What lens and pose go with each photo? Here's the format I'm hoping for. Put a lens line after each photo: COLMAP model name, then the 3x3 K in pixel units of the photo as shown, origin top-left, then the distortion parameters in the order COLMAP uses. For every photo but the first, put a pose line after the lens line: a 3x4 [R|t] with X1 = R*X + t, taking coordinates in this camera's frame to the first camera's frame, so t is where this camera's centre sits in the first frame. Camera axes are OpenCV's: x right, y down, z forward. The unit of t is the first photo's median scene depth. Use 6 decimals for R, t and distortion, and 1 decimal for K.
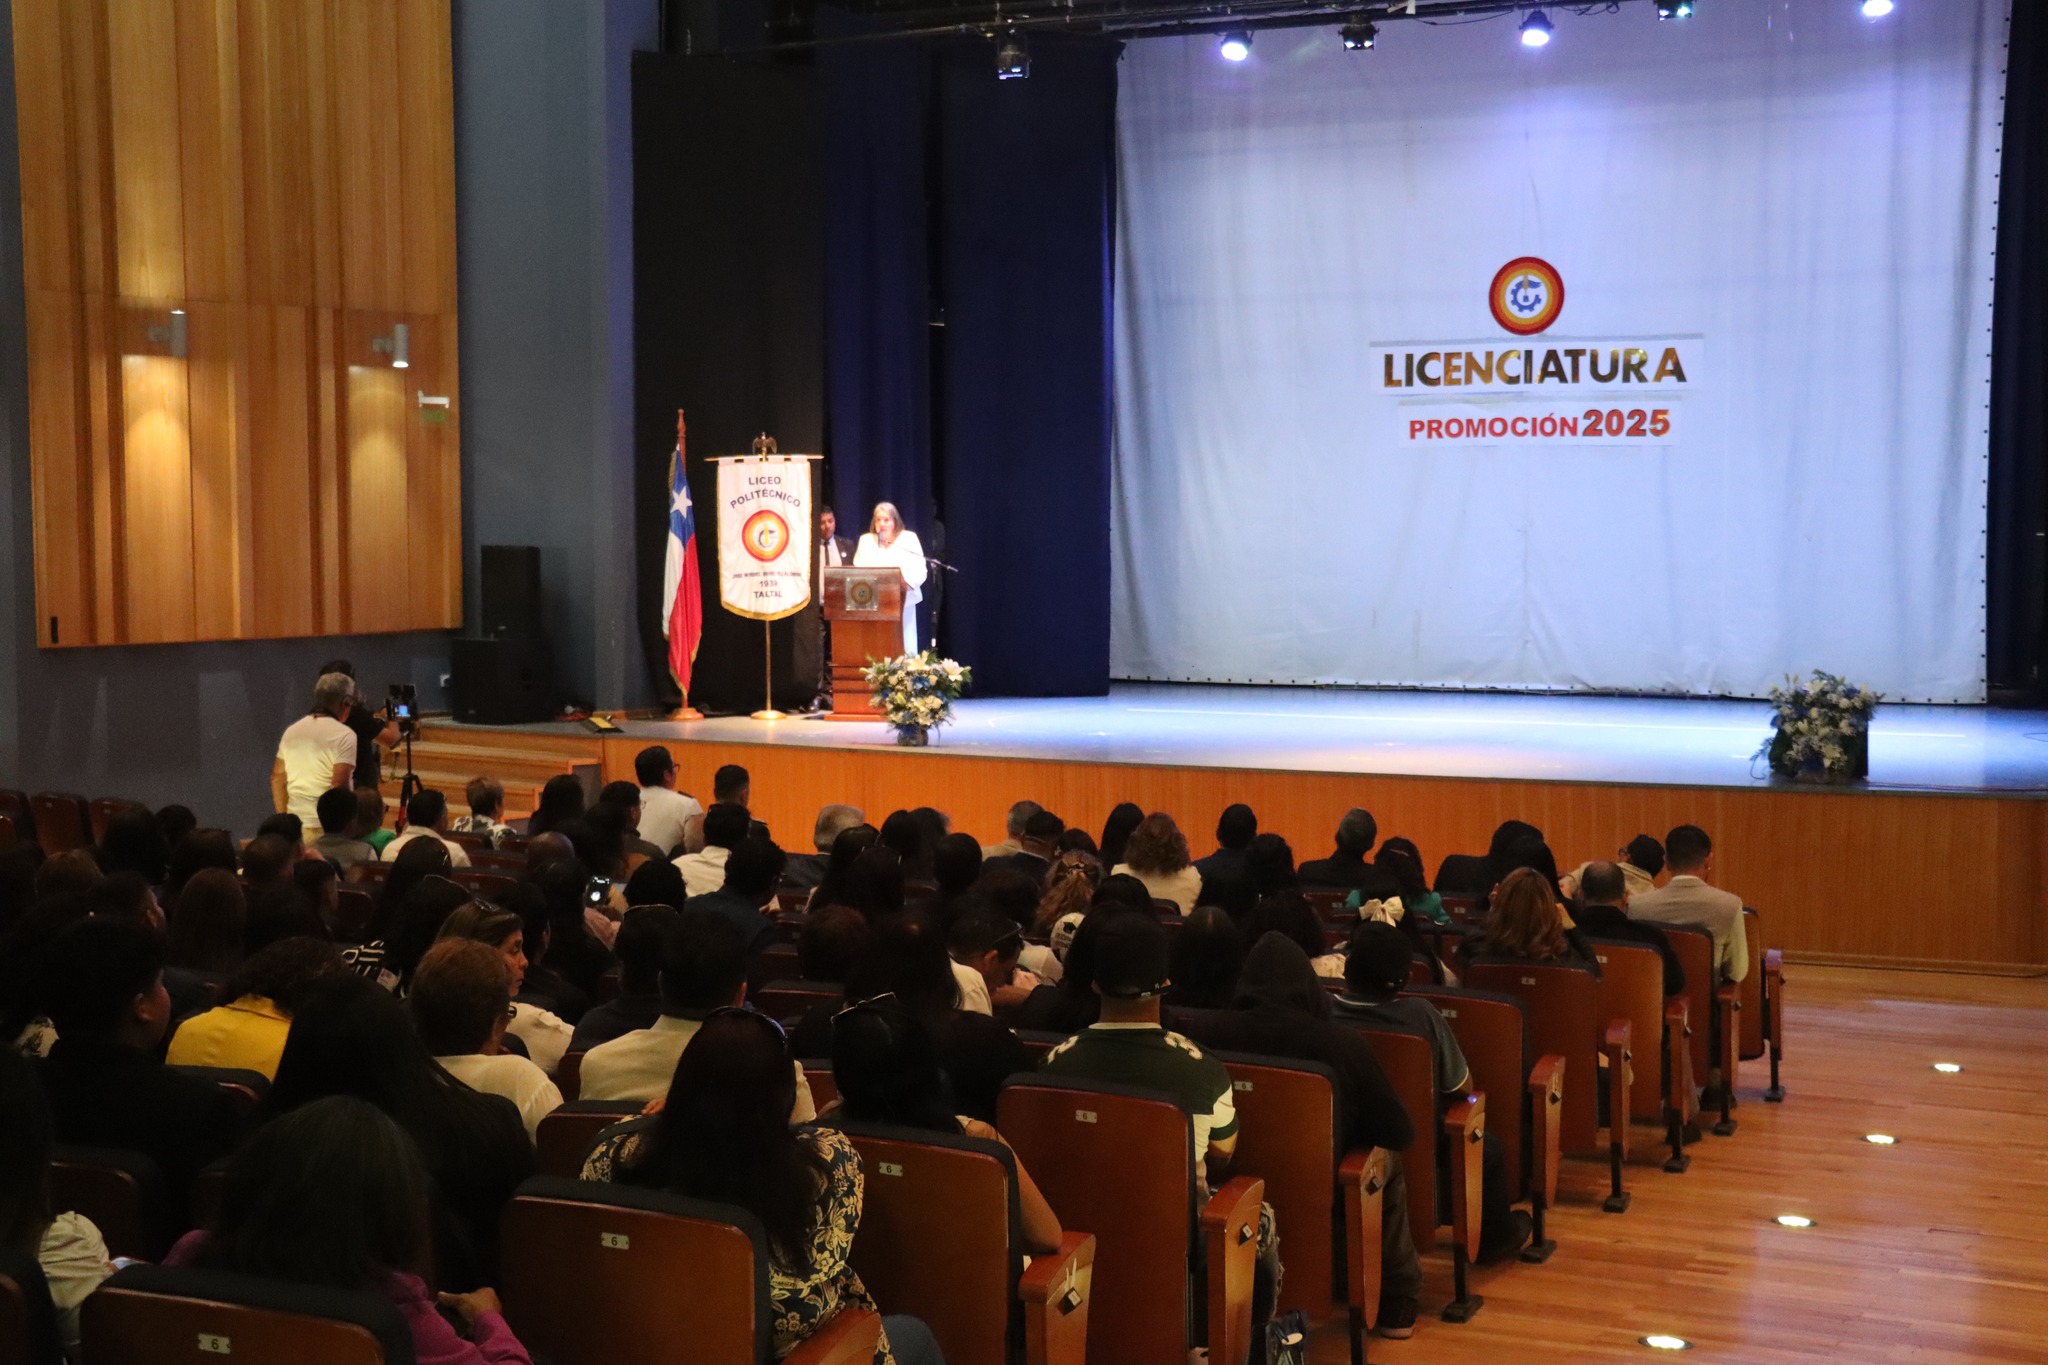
lens RADIAL K [[2978.5, 0, 1022.8], [0, 2978.5, 624.8], [0, 0, 1]] dist [0.355124, 0.070237]
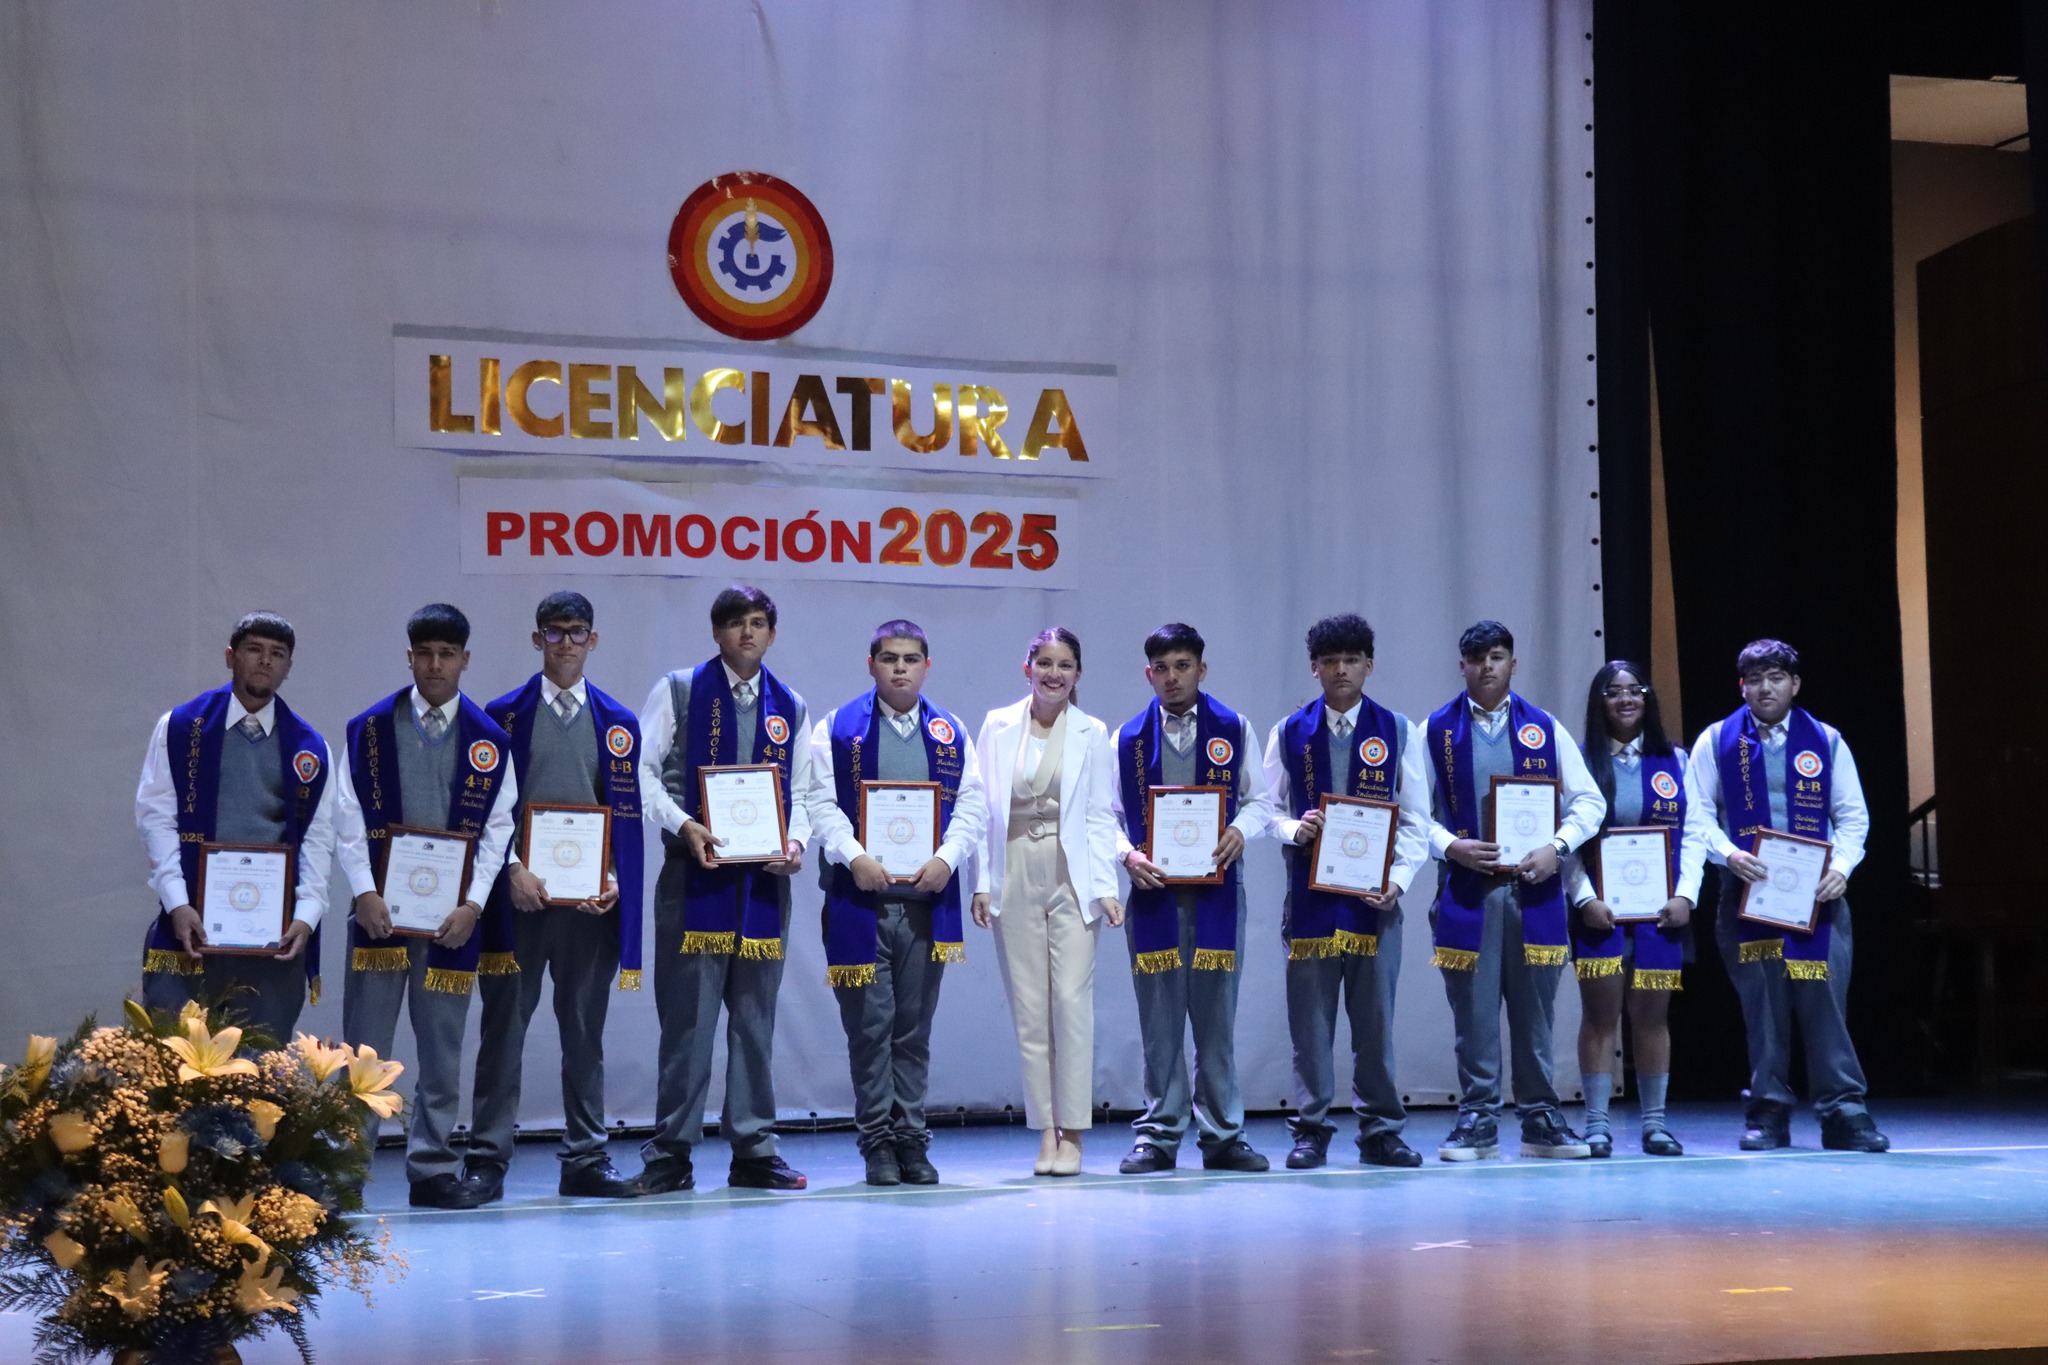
lens RADIAL K [[3401.2, 0, 1063.7], [0, 3401.2, 678.4], [0, 0, 1]] dist [0.049691, 0.816170]
pose [[0.705077, 0.048306, 0.707484, -0.163334], [0.041252, 0.993194, -0.108926, 0.013137], [-0.707930, 0.105987, 0.698285, 0.614377]]
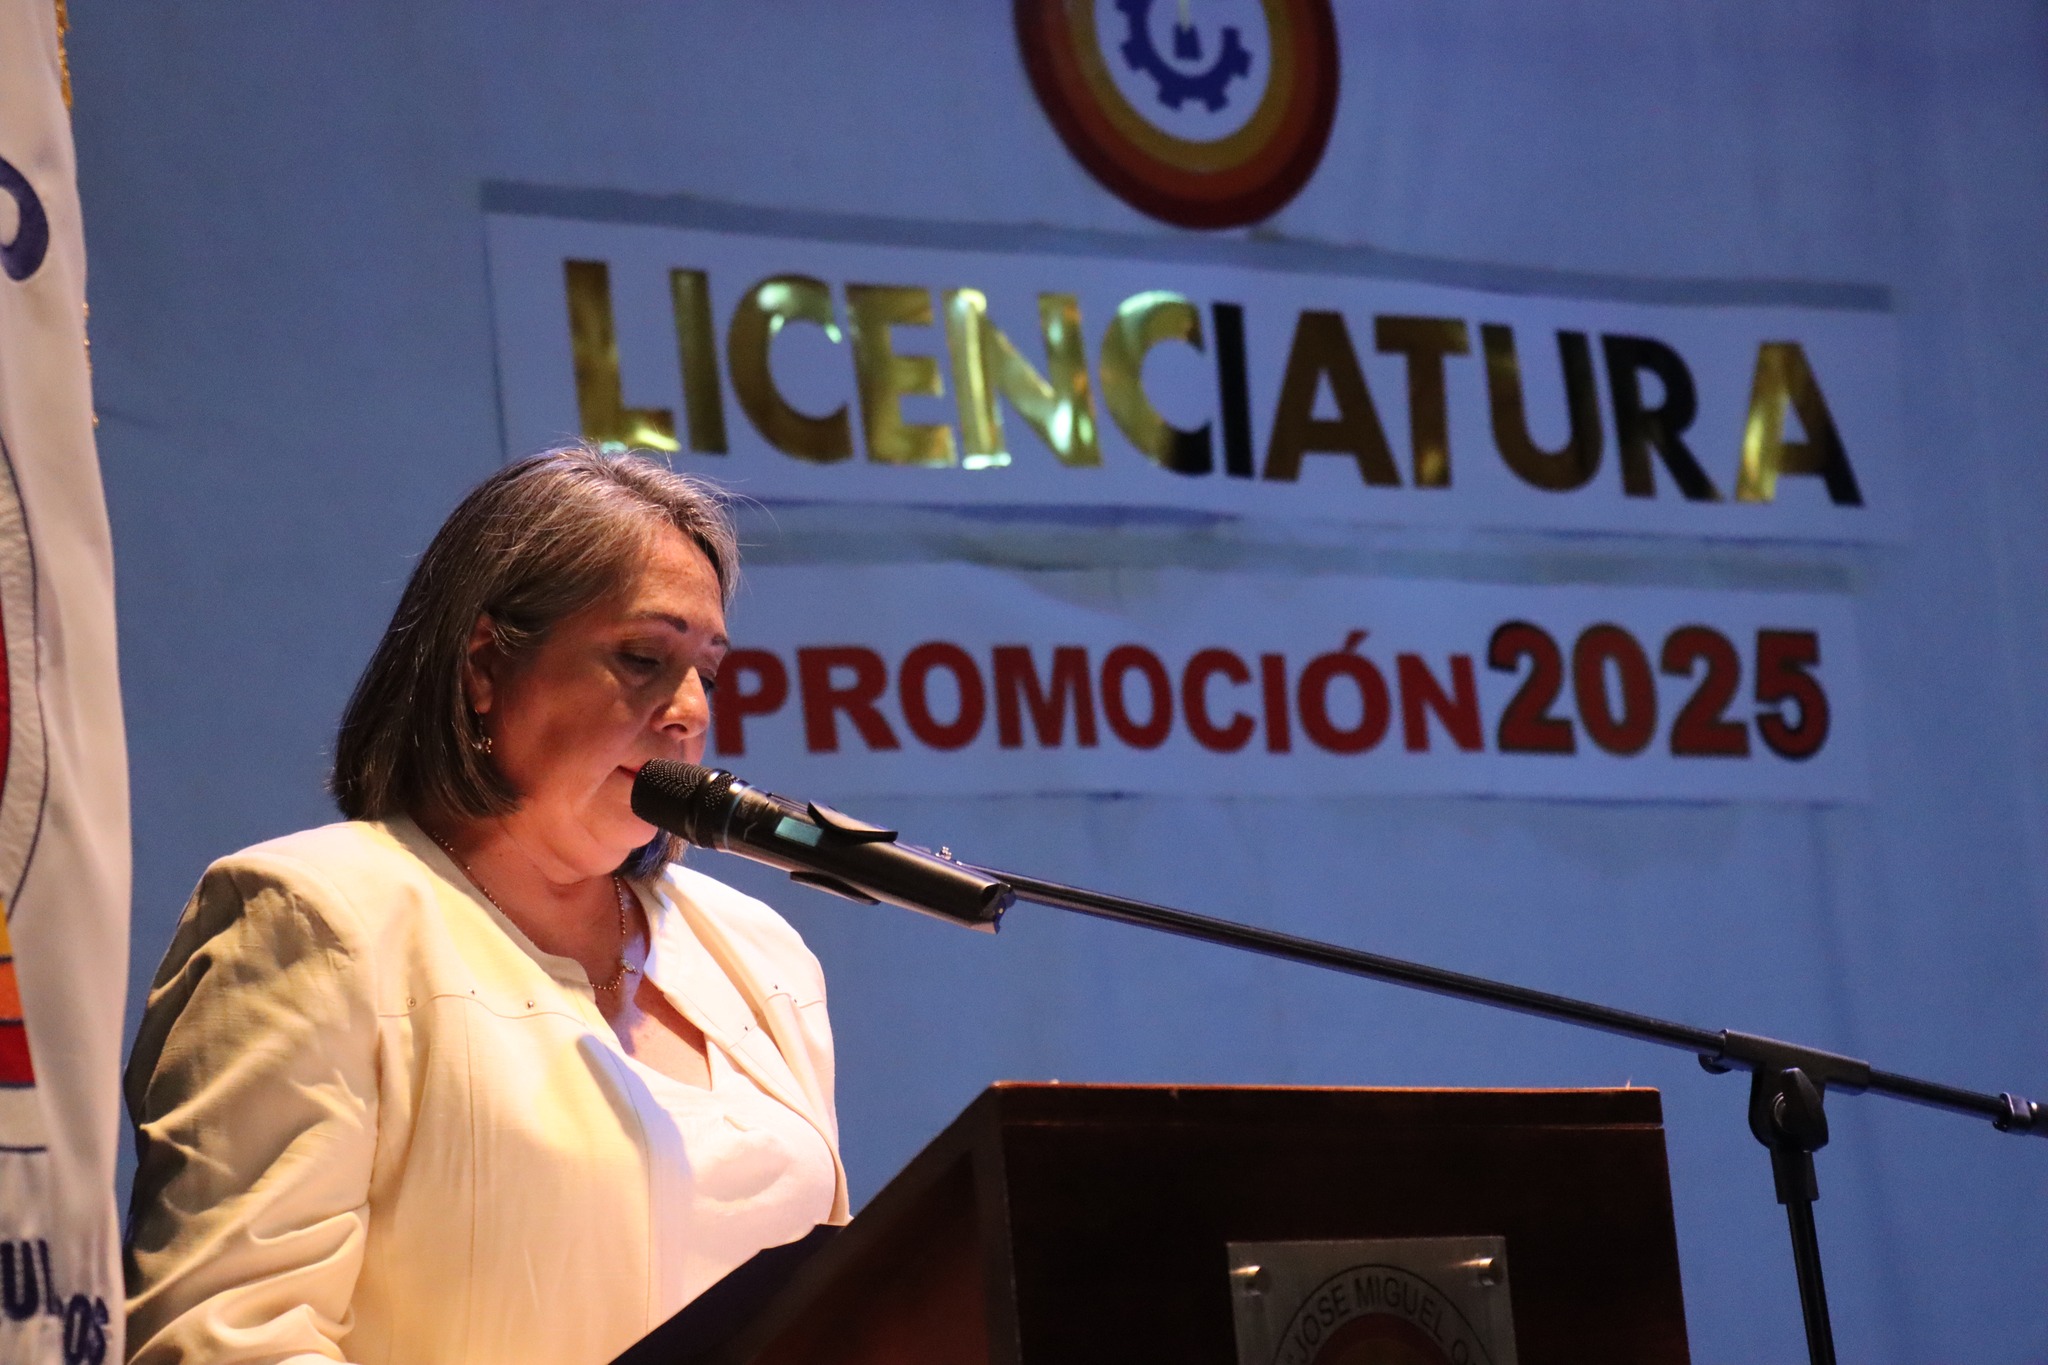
lens RADIAL K [[6046.6, 0, 1024.0], [0, 6046.6, 682.5], [0, 0, 1]] dist [0.481971, 3.997810]
pose [[0.452466, 0.087446, 0.887484, -0.177244], [0.133607, 0.977301, -0.164413, -0.006383], [-0.881716, 0.192965, 0.430513, 0.853860]]
